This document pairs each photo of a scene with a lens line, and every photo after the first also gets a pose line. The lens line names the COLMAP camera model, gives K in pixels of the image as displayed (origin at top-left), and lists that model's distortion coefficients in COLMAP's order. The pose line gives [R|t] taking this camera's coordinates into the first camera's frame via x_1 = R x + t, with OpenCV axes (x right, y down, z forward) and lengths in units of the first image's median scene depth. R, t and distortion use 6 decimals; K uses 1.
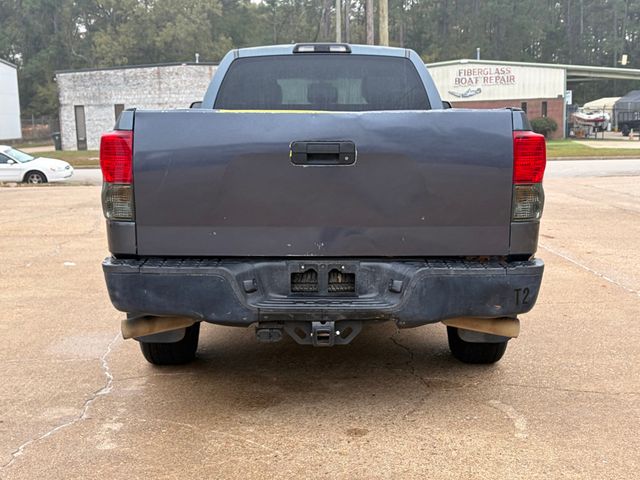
lens RADIAL K [[847.6, 0, 312.1], [0, 847.6, 245.5], [0, 0, 1]] dist [0.011907, 0.000000]
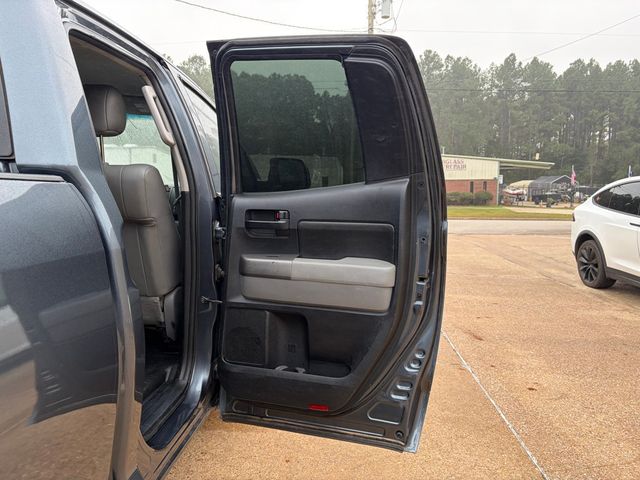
lens RADIAL K [[477.9, 0, 321.6], [0, 477.9, 242.3], [0, 0, 1]] dist [0.011570, -0.018396]
pose [[0.997607, 0.030850, -0.061872, 0.106950], [-0.033088, 0.998823, -0.035474, -0.055042], [0.060705, 0.037436, 0.997453, 0.361004]]
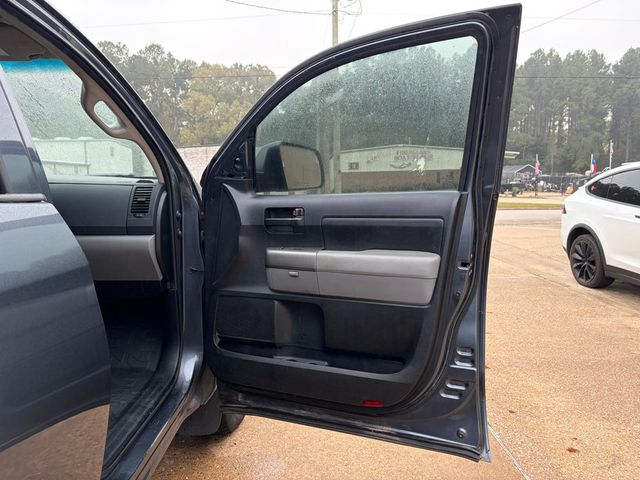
lens RADIAL K [[477.9, 0, 319.4], [0, 477.9, 245.8], [0, 0, 1]] dist [0.011570, -0.018396]
pose [[0.999949, 0.009871, 0.002265, 0.104683], [-0.009839, 0.999859, -0.013601, -0.065669], [-0.002399, 0.013578, 0.999905, 0.430551]]
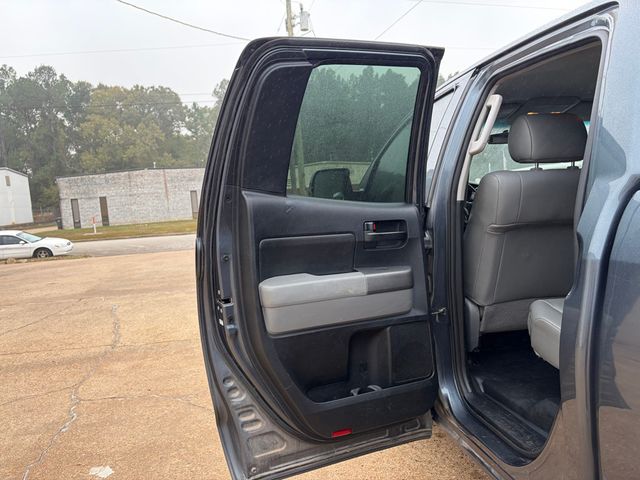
lens RADIAL K [[477.9, 0, 317.1], [0, 477.9, 239.7], [0, 0, 1]] dist [0.011570, -0.018396]
pose [[0.977655, -0.062369, 0.200752, -0.113694], [0.074880, 0.995656, -0.055337, -0.056361], [-0.196429, 0.069133, 0.978078, 0.370527]]
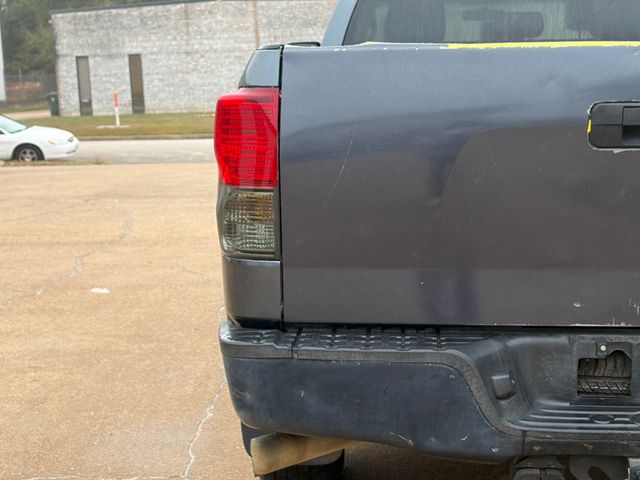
lens RADIAL K [[1114.1, 0, 281.2], [0, 1114.1, 243.8], [0, 0, 1]] dist [0.141510, 0.000000]
pose [[0.996094, 0.000181, -0.088300, -0.037750], [0.000214, 0.999990, 0.004464, -0.010558], [0.088300, -0.004466, 0.996084, 0.078813]]
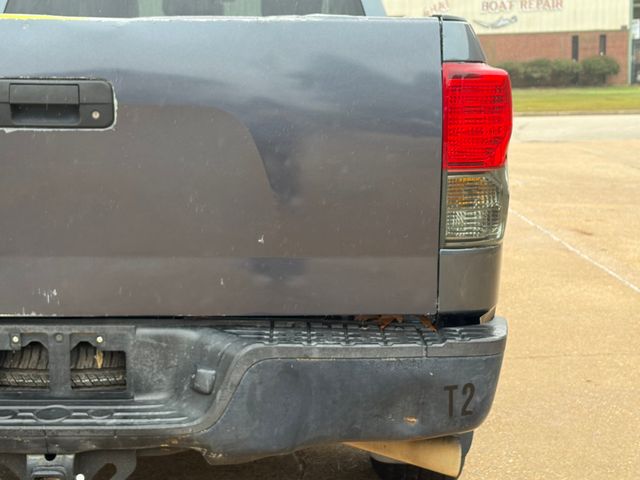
lens RADIAL K [[1114.1, 0, 337.9], [0, 1114.1, 244.7], [0, 0, 1]] dist [0.141510, 0.000000]
pose [[0.999434, 0.002202, 0.033572, 0.039492], [-0.002775, 0.999851, 0.017026, -0.010409], [-0.033530, -0.017109, 0.999291, 0.091168]]
